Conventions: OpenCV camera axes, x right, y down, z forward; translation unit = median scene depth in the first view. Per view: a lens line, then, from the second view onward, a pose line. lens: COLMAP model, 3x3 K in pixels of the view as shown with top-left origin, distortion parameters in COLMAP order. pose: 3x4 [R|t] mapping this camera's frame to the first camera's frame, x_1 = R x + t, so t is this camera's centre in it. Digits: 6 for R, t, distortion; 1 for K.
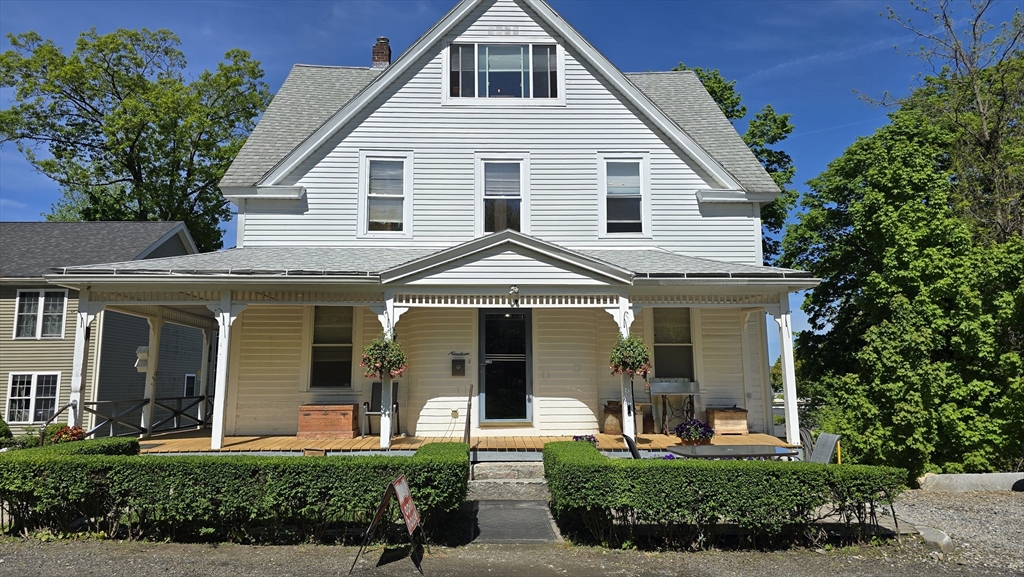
lens RADIAL K [[655.1, 0, 510.1], [0, 655.1, 278.5], [0, 0, 1]] dist [0.063010, -0.016196]
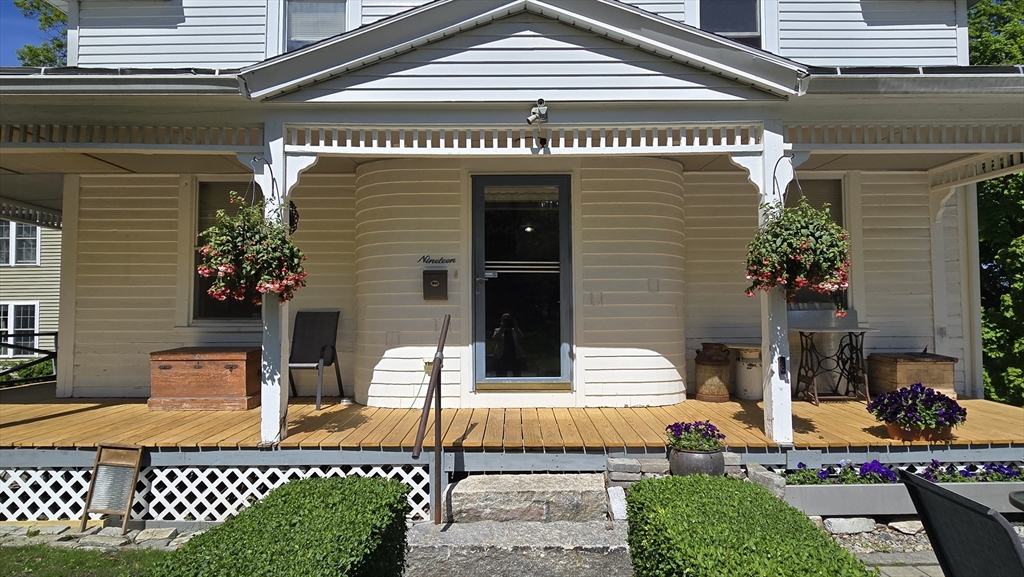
lens RADIAL K [[546.0, 0, 511.6], [0, 546.0, 290.3], [0, 0, 1]] dist [-0.005148, 0.001174]
pose [[0.999207, -0.003225, -0.039677, 0.002064], [0.007475, 0.994184, 0.107433, 0.093949], [0.039100, -0.107645, 0.993420, 0.561919]]
